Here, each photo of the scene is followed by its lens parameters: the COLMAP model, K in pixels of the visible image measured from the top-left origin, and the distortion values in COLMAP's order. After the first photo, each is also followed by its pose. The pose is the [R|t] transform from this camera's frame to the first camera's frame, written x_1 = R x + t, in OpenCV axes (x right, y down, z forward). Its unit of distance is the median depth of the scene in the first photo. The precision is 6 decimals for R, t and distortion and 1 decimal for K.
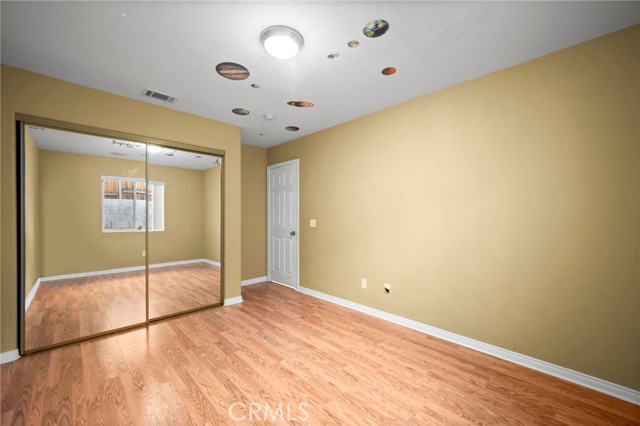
lens RADIAL K [[254.0, 0, 320.0], [0, 254.0, 213.0], [0, 0, 1]] dist [-0.000388, -0.000062]
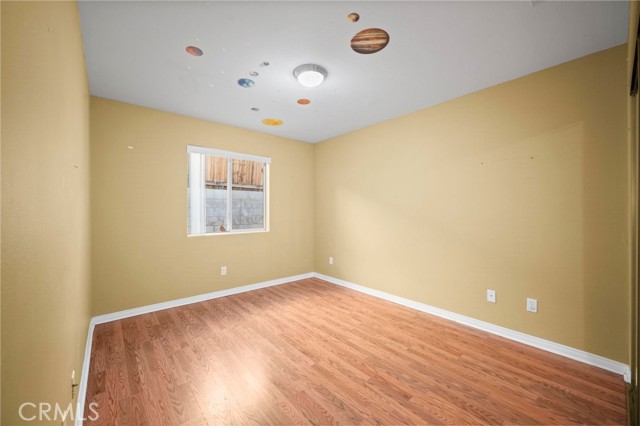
lens RADIAL K [[254.0, 0, 320.0], [0, 254.0, 213.0], [0, 0, 1]] dist [-0.000388, -0.000062]
pose [[-0.996890, 0.001201, 0.078800, -0.261648], [0.001654, 0.999983, 0.005677, 0.012736], [-0.078791, 0.005789, -0.996874, 2.007518]]
